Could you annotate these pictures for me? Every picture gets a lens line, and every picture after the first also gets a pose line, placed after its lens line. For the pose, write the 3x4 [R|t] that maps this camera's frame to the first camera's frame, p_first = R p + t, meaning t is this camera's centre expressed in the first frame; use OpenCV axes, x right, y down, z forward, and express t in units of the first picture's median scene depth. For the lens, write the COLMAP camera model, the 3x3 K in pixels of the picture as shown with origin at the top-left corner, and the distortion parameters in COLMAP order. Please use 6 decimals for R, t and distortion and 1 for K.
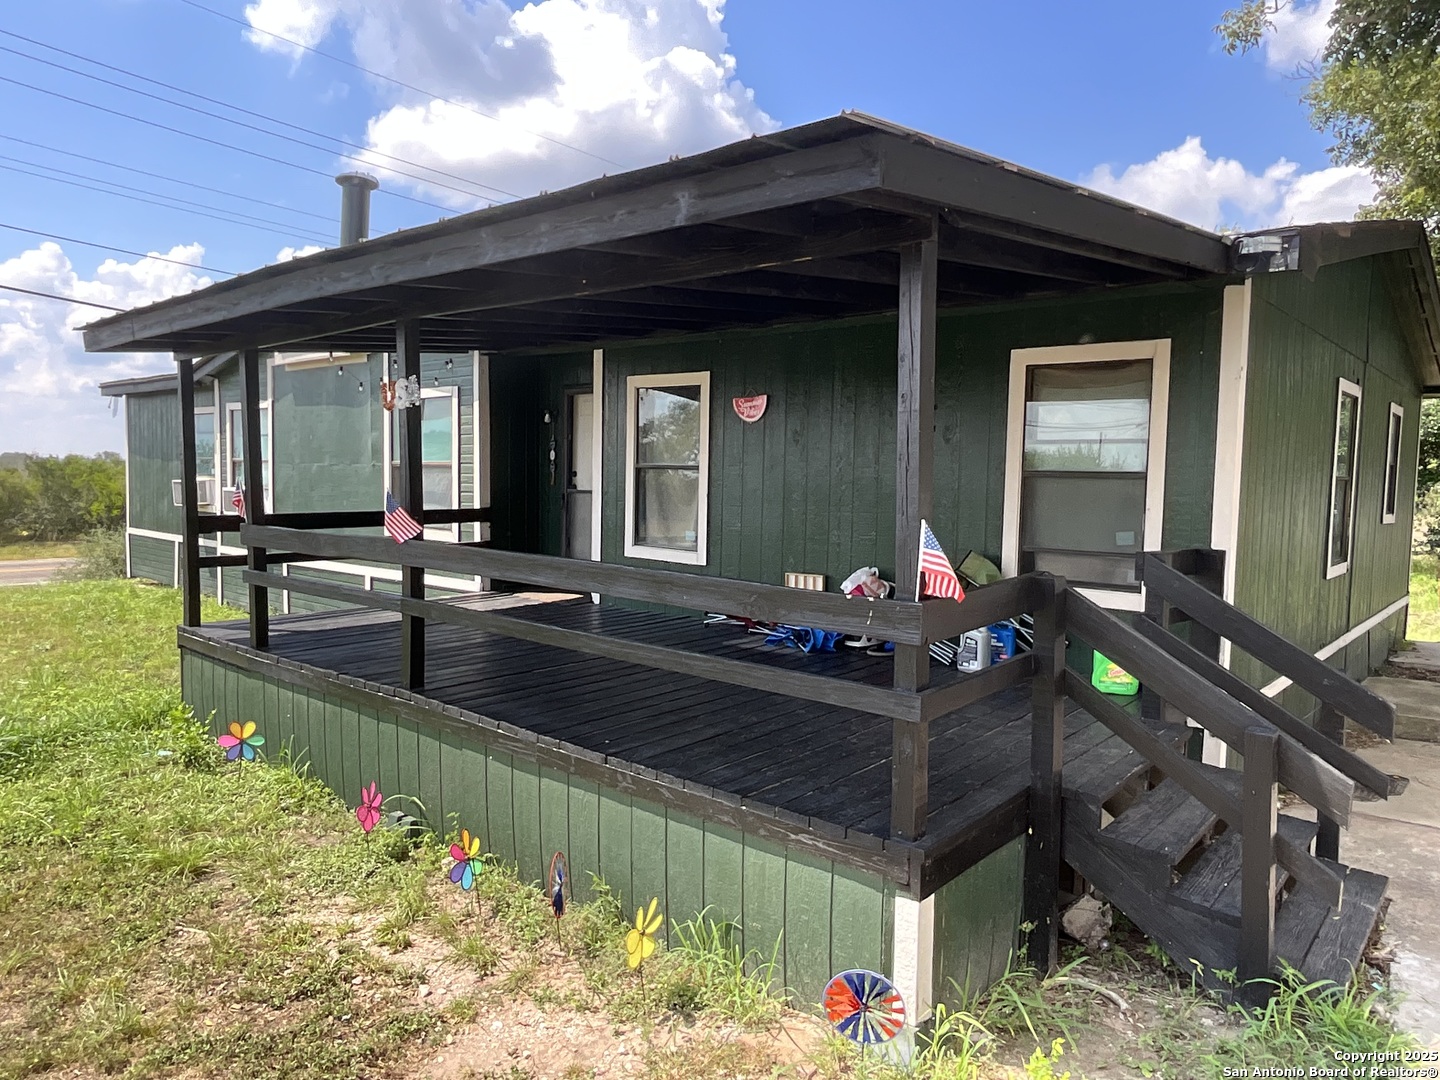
lens RADIAL K [[941.5, 0, 726.4], [0, 941.5, 539.5], [0, 0, 1]] dist [-0.006240, -0.010762]
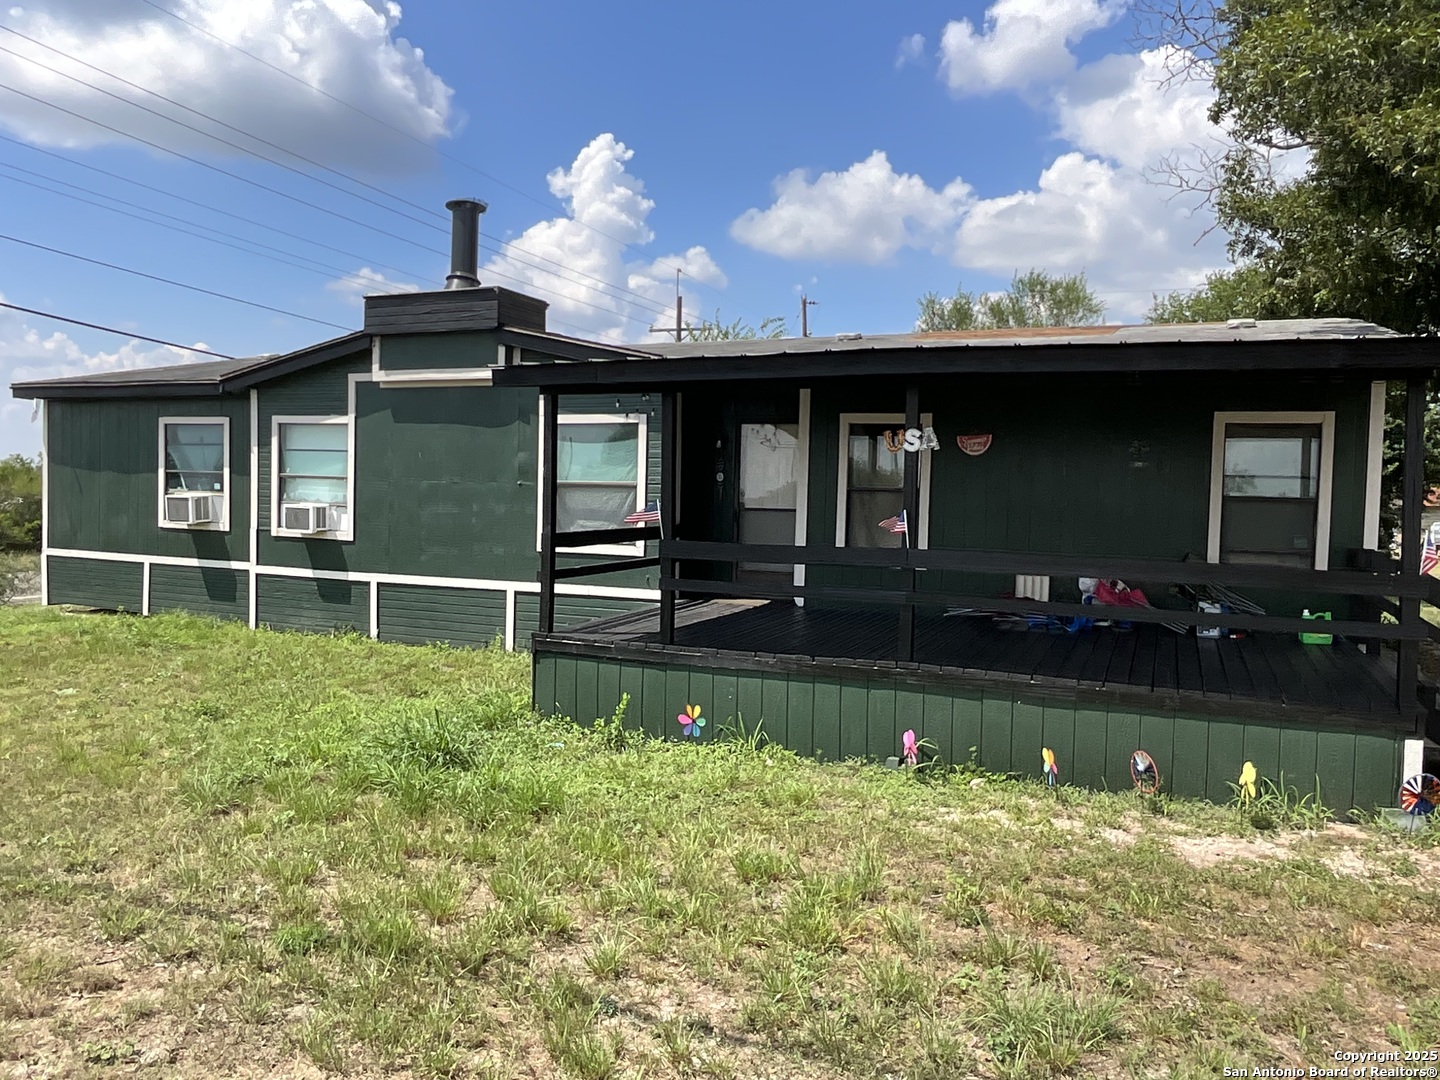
lens RADIAL K [[1019.8, 0, 717.4], [0, 1019.8, 541.5], [0, 0, 1]] dist [0.015020, 0.005383]
pose [[0.955277, -0.013280, 0.295413, -0.466263], [0.016356, 0.999835, -0.007945, -0.002300], [-0.295258, 0.012421, 0.955337, -0.140238]]
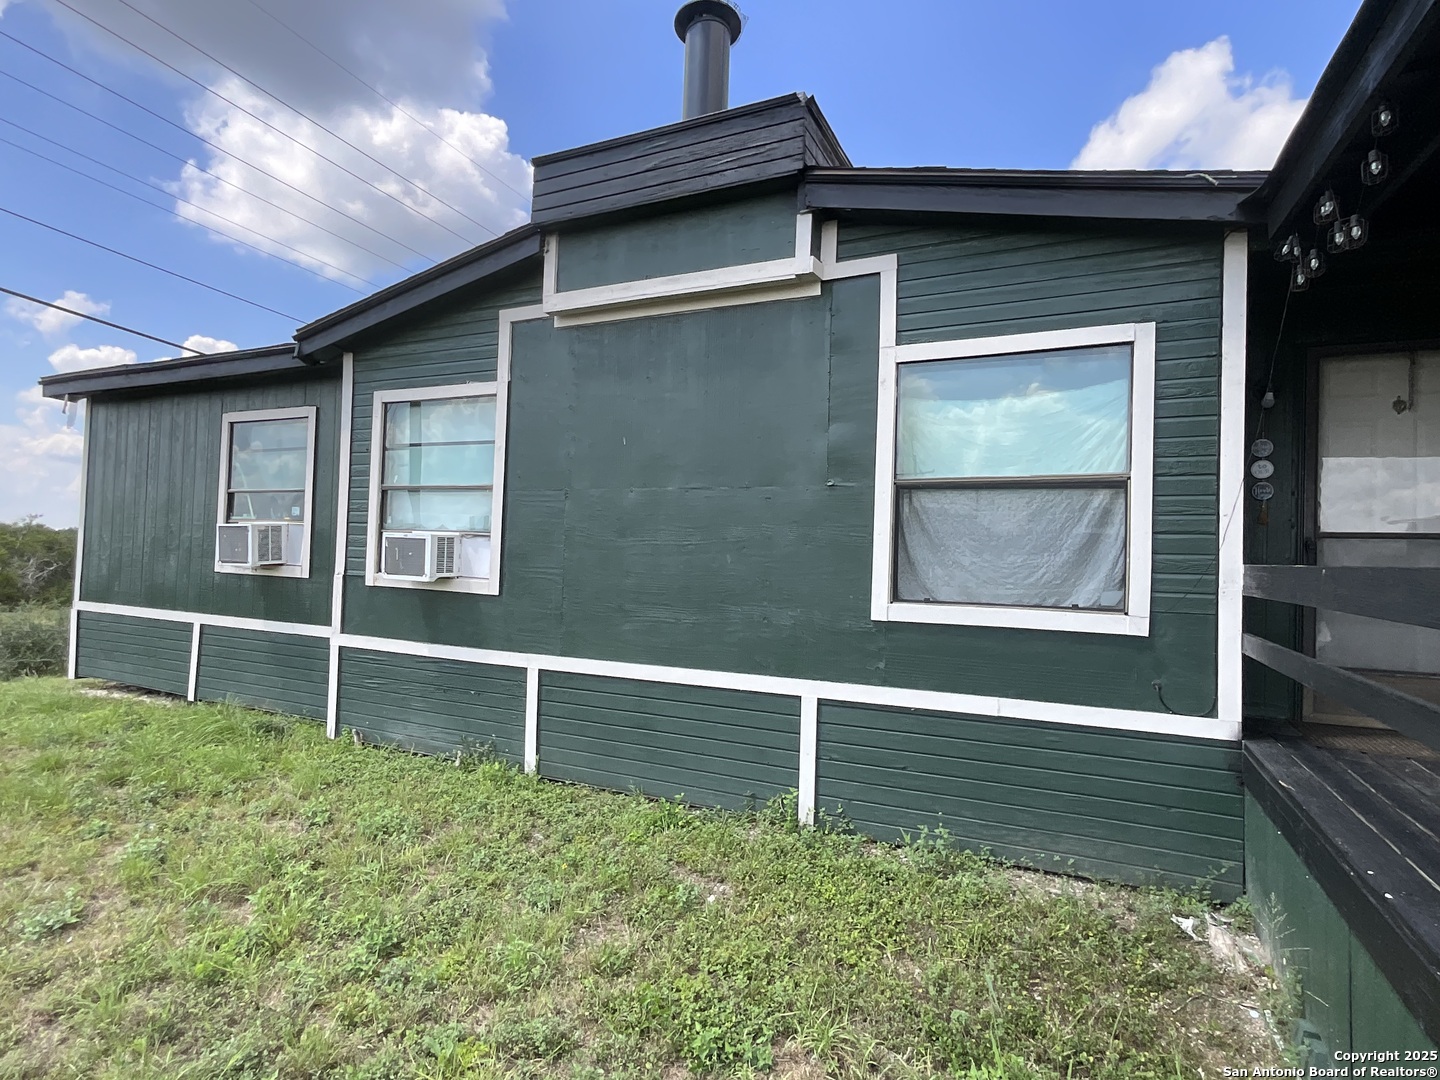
lens RADIAL K [[766.4, 0, 718.1], [0, 766.4, 542.3], [0, 0, 1]] dist [-0.000101, 0.000227]
pose [[0.964978, 0.014918, 0.261907, -0.511503], [0.006373, 0.996754, -0.080258, -0.012278], [-0.262254, 0.079116, 0.961750, 0.565641]]
